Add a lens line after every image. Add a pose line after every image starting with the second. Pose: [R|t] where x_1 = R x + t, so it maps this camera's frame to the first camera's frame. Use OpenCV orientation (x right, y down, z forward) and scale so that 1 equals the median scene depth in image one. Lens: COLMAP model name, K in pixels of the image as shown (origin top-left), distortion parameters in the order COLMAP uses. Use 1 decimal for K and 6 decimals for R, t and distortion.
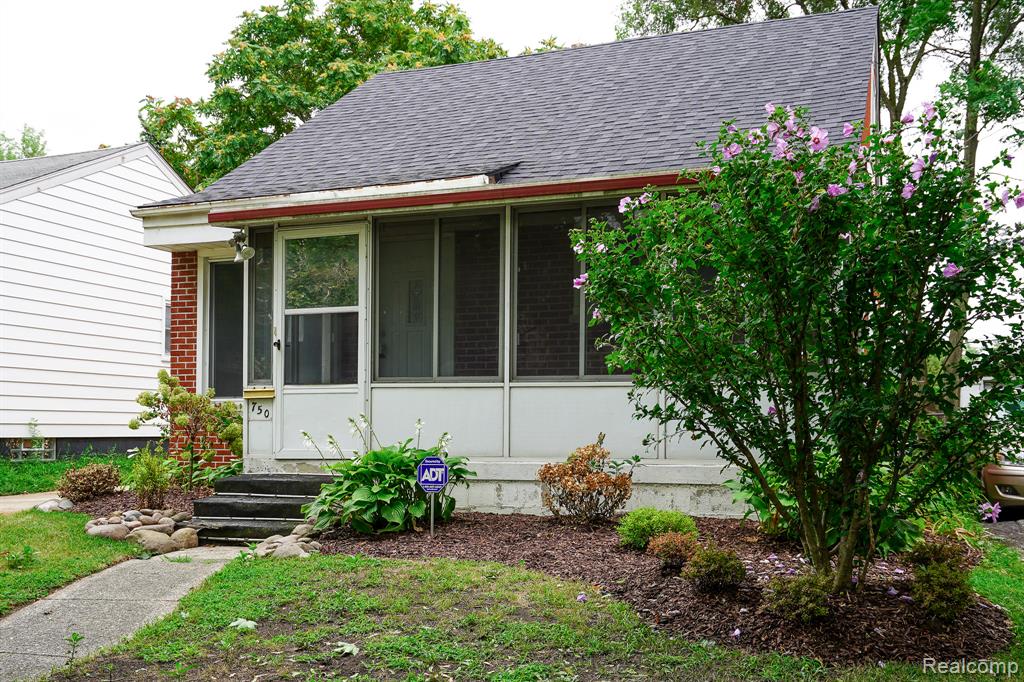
lens RADIAL K [[971.0, 0, 537.8], [0, 971.0, 416.9], [0, 0, 1]] dist [-0.003689, 0.000000]
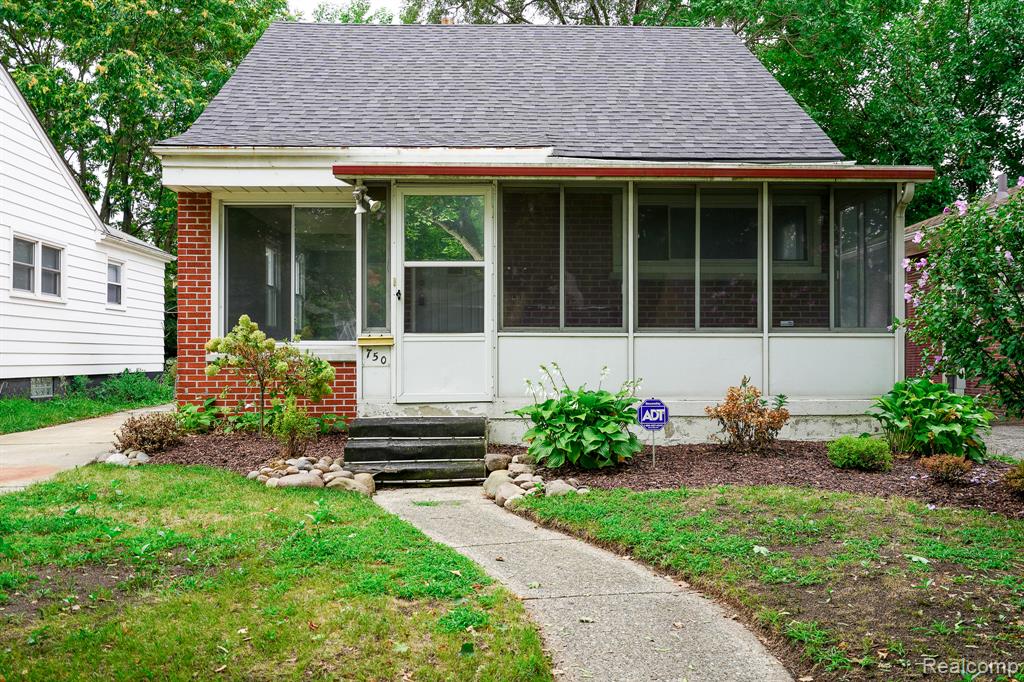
lens RADIAL K [[891.7, 0, 511.0], [0, 891.7, 342.1], [0, 0, 1]] dist [0.003040, 0.001693]
pose [[0.925570, -0.001619, 0.378573, -0.535572], [0.003137, 0.999989, -0.003394, -0.019799], [-0.378564, 0.004329, 0.925565, 0.059259]]
